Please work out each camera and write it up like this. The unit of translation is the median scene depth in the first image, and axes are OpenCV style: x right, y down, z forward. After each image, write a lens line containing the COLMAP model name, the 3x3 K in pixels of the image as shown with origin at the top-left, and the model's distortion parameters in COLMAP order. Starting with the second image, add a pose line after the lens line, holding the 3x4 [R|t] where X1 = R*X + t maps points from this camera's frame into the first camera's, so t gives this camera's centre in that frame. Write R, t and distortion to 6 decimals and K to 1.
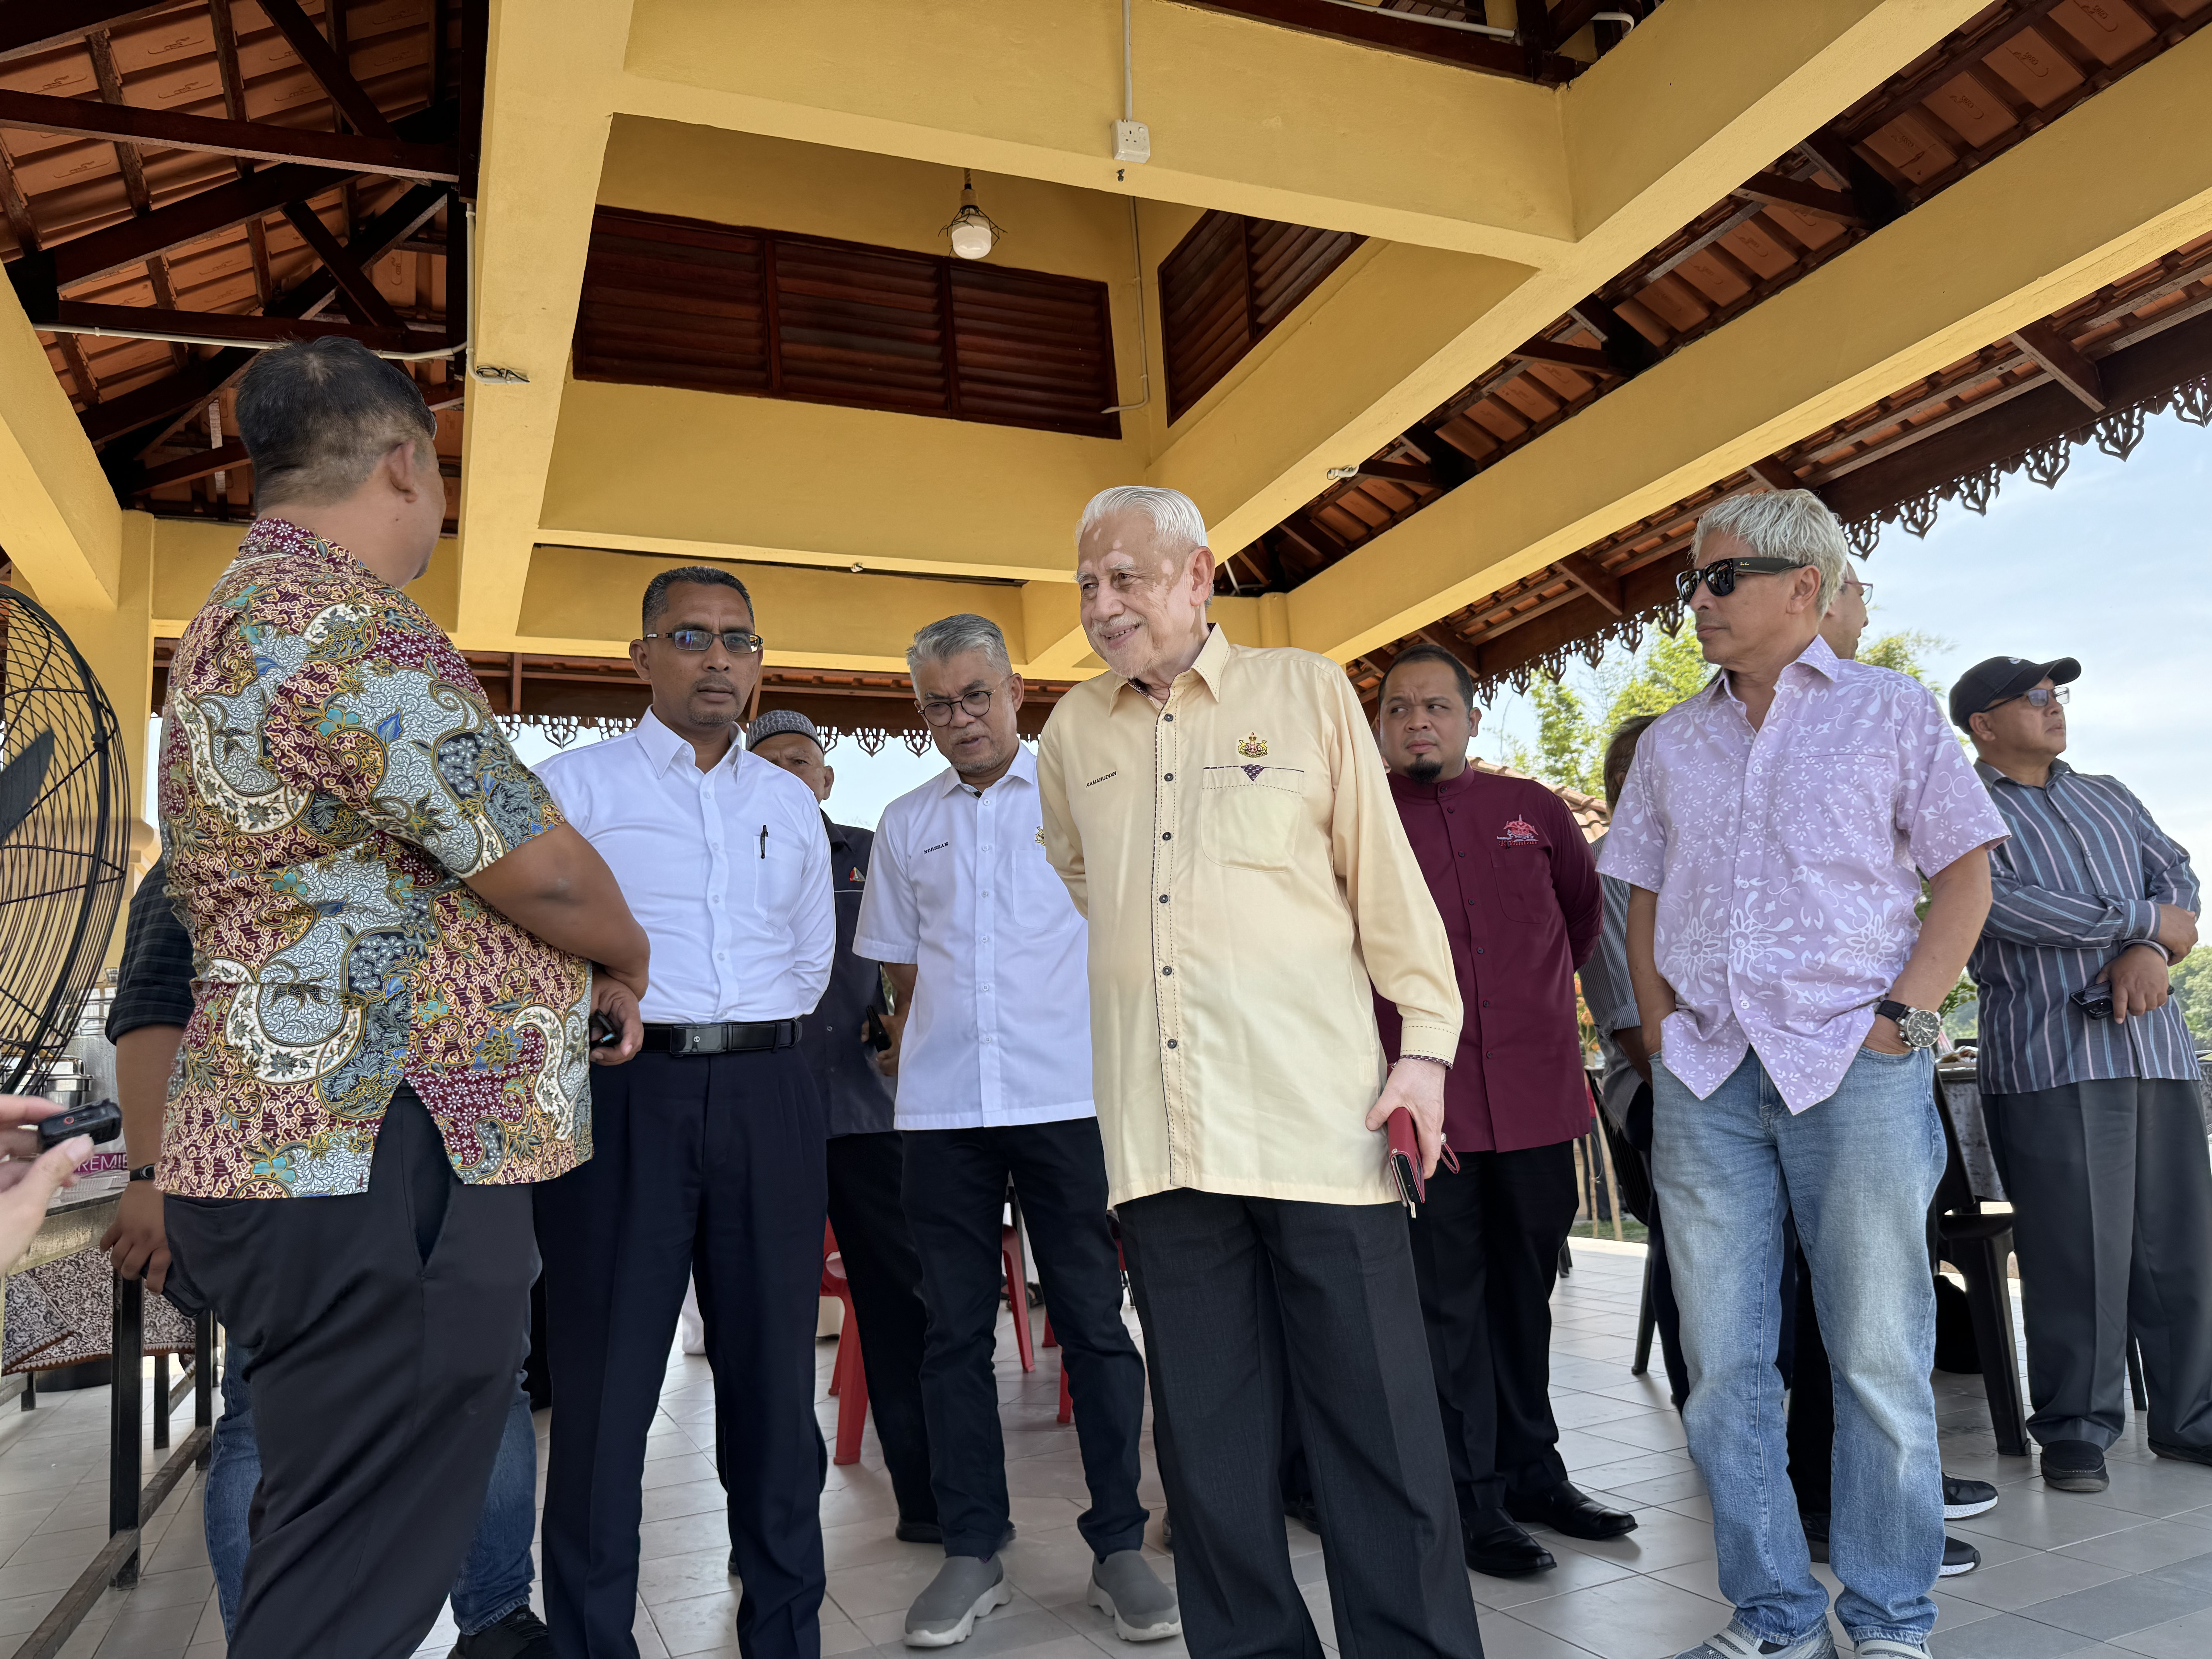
lens RADIAL K [[1517.9, 0, 1106.1], [0, 1517.9, 931.6], [0, 0, 1]] dist [0.098178, -0.149780]
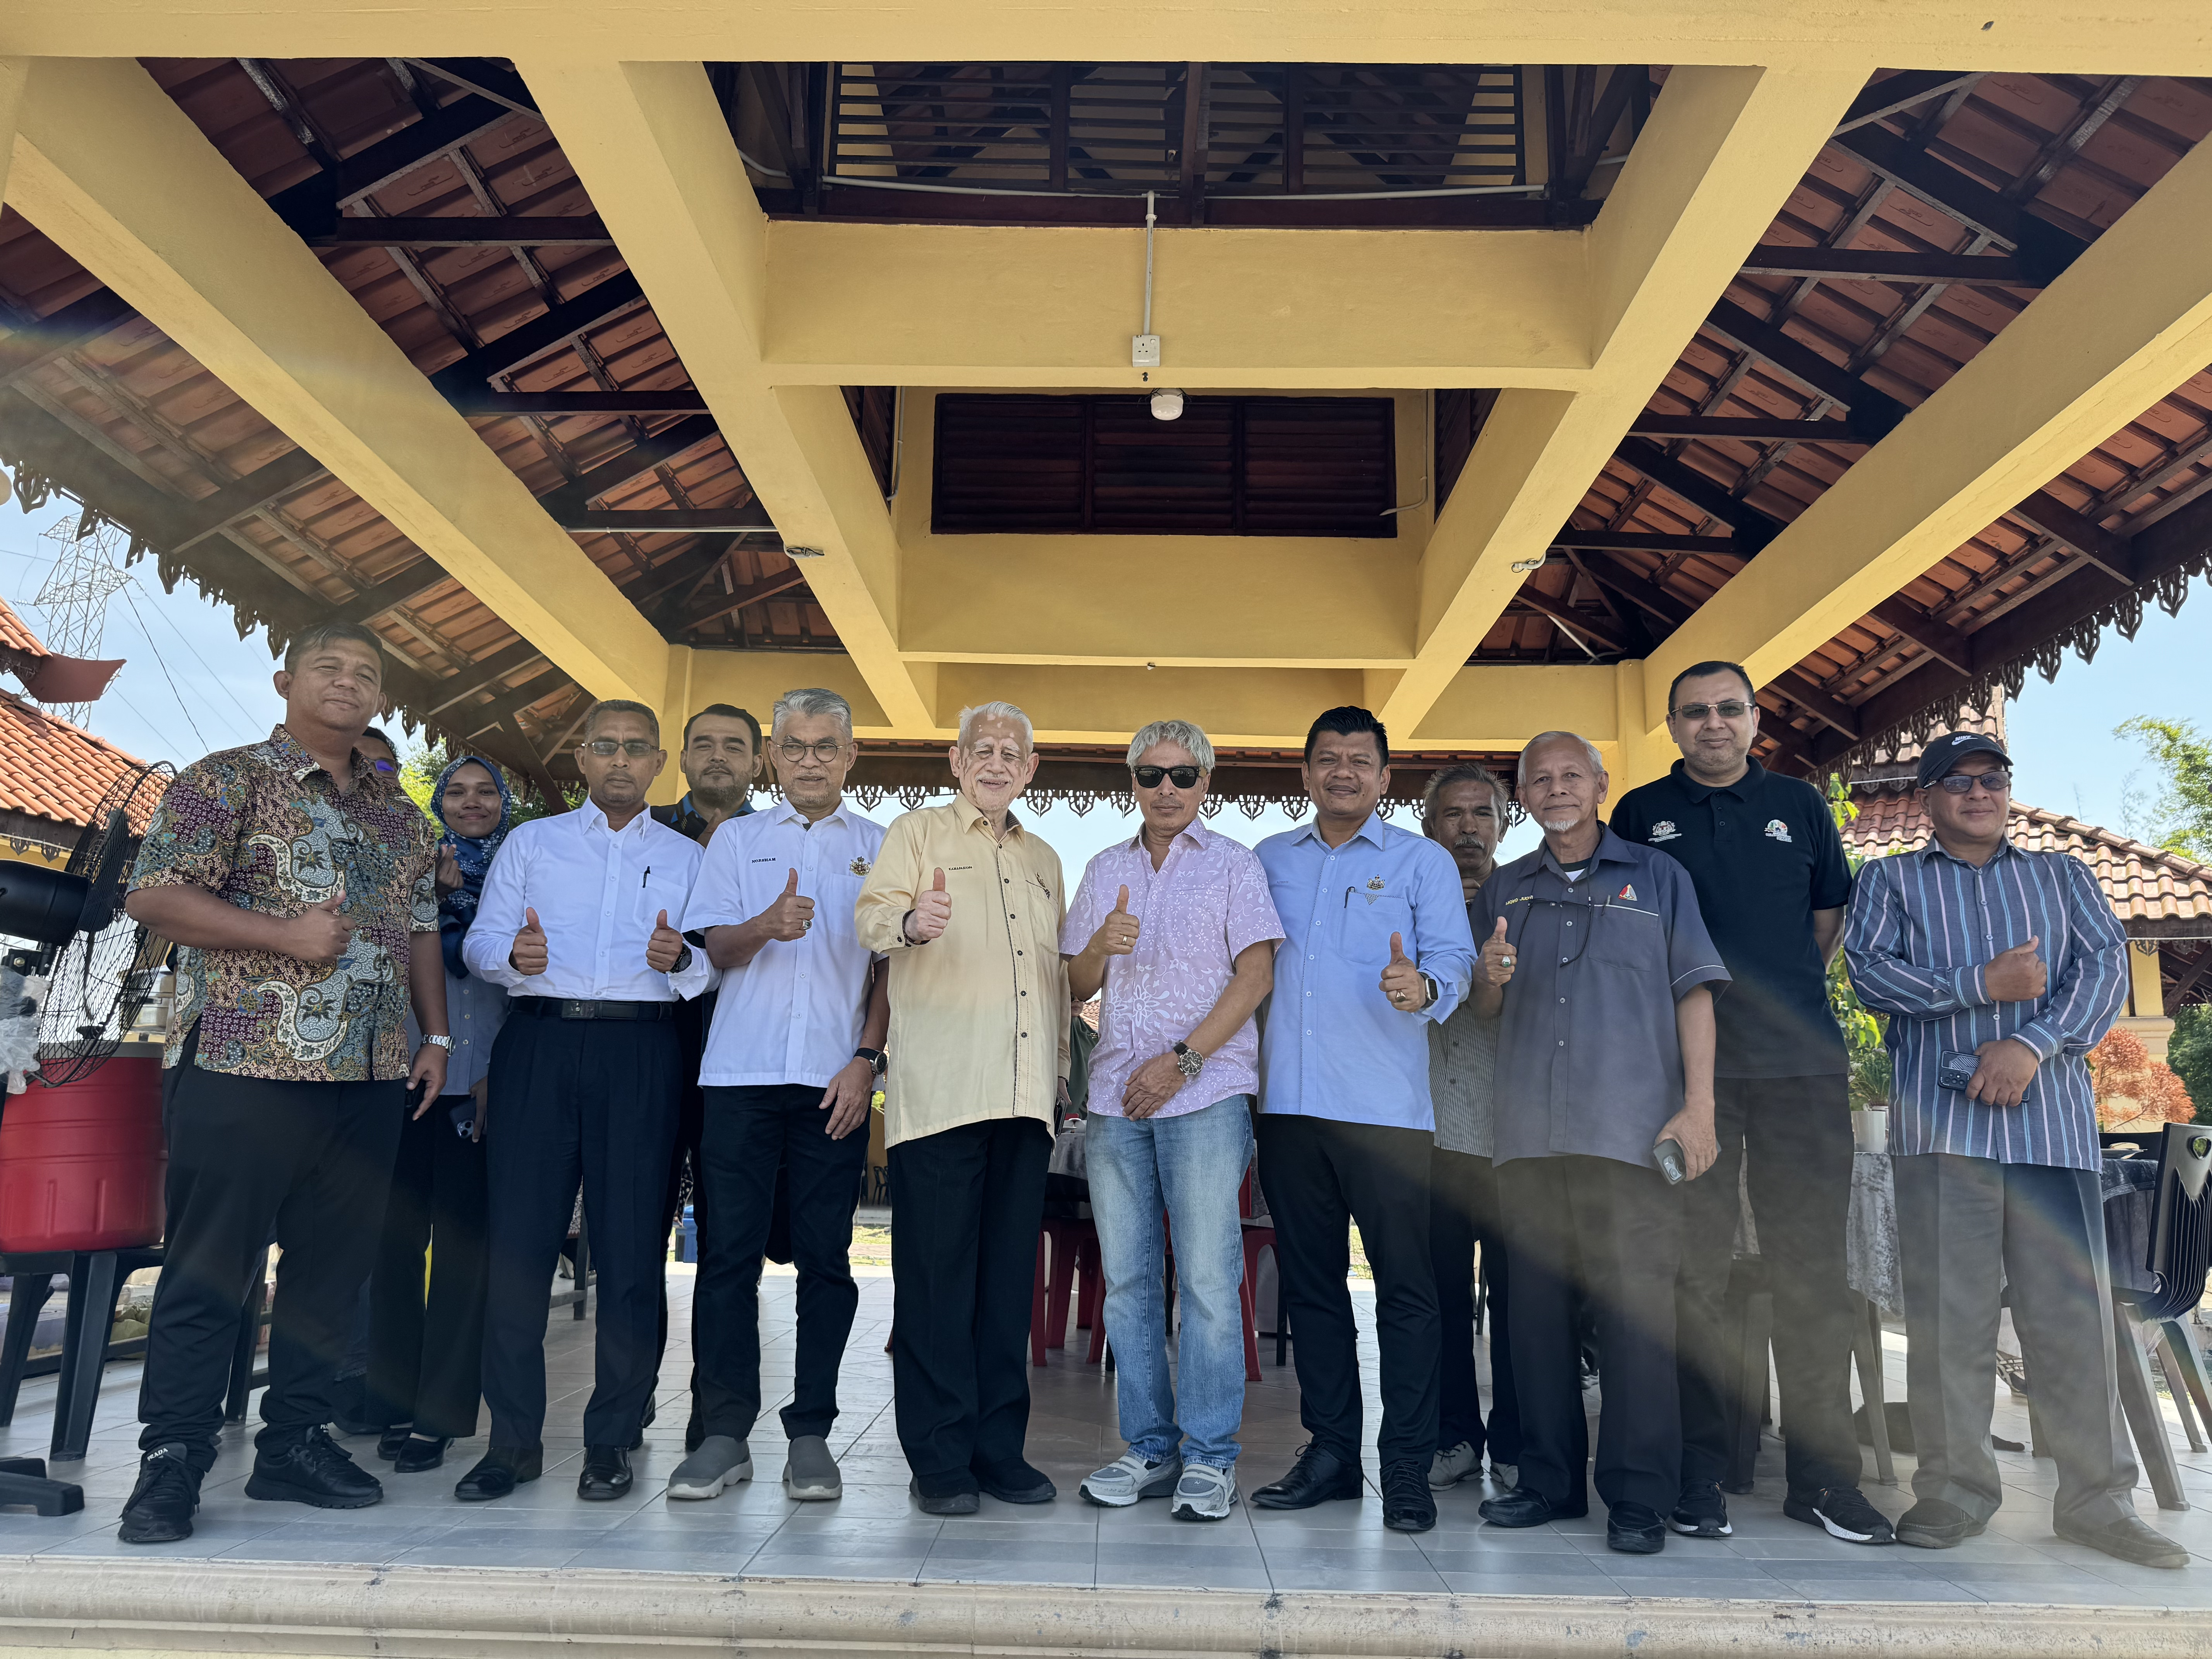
lens RADIAL K [[1517.9, 0, 1106.1], [0, 1517.9, 931.6], [0, 0, 1]] dist [0.098178, -0.149780]
pose [[0.905682, 0.035477, -0.422471, 0.321017], [-0.049127, 0.998562, -0.021463, -0.005315], [0.421102, 0.040193, 0.906122, -0.080468]]
